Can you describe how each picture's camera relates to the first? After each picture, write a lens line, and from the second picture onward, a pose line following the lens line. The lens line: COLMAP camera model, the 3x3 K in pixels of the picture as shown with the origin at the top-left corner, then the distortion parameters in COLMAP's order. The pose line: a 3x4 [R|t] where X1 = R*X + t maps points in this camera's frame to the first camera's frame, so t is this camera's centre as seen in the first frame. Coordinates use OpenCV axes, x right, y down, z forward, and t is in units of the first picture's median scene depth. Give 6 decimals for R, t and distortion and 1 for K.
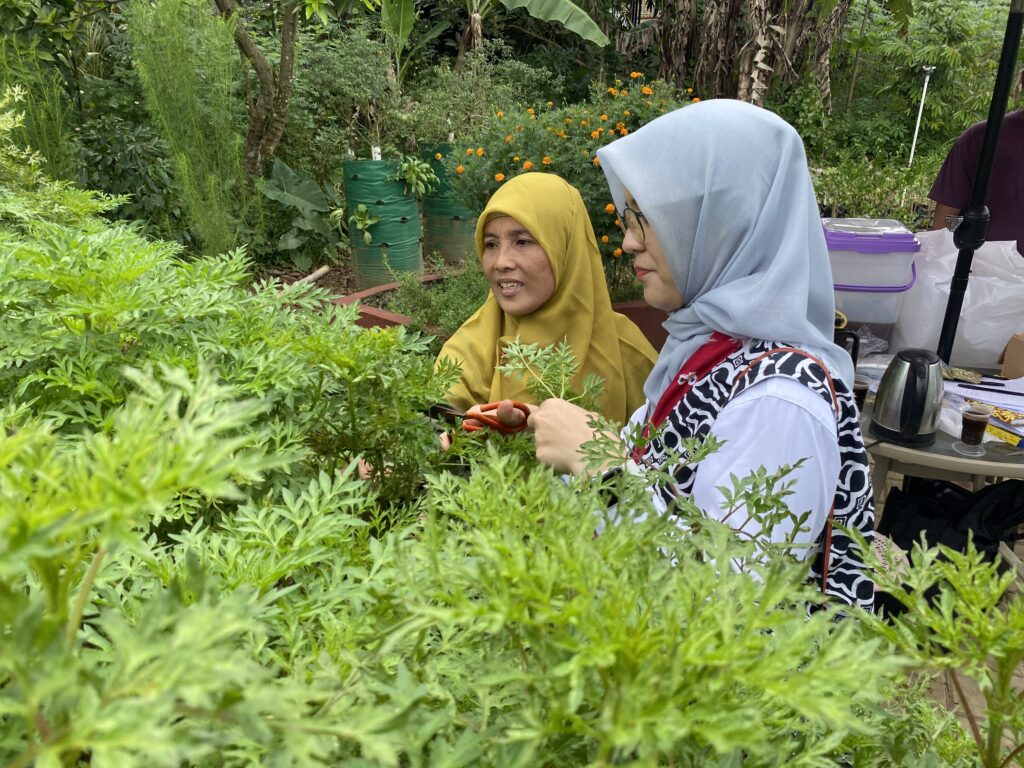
lens RADIAL K [[773.7, 0, 512.2], [0, 773.7, 385.0], [0, 0, 1]] dist [0.006831, 0.006587]
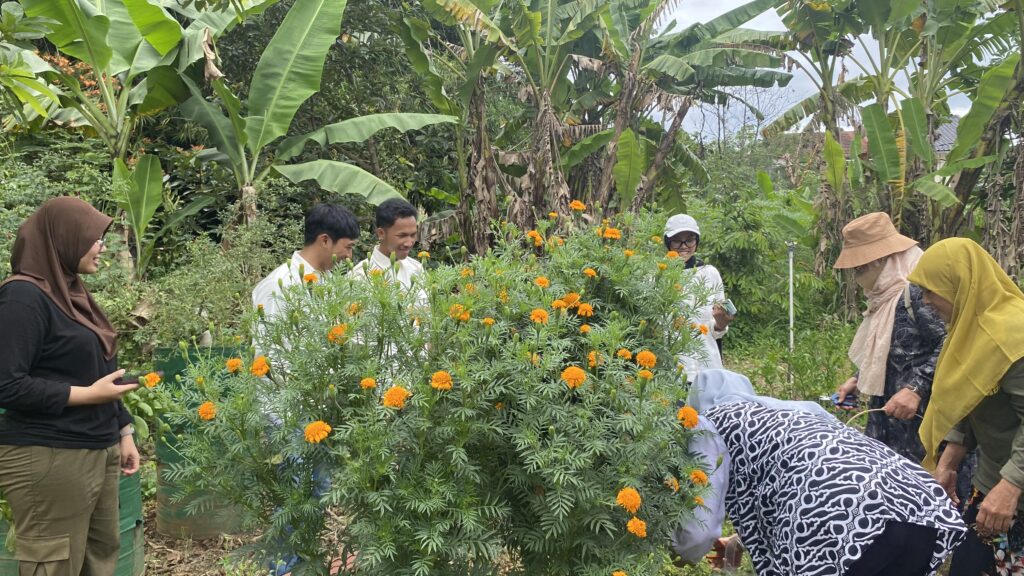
lens RADIAL K [[765.5, 0, 513.0], [0, 765.5, 287.0], [0, 0, 1]] dist [0.015834, 0.001408]
pose [[0.958337, -0.018041, 0.285071, -0.010947], [0.119743, 0.931451, -0.343600, -0.068586], [-0.259330, 0.363420, 0.894804, 0.218642]]
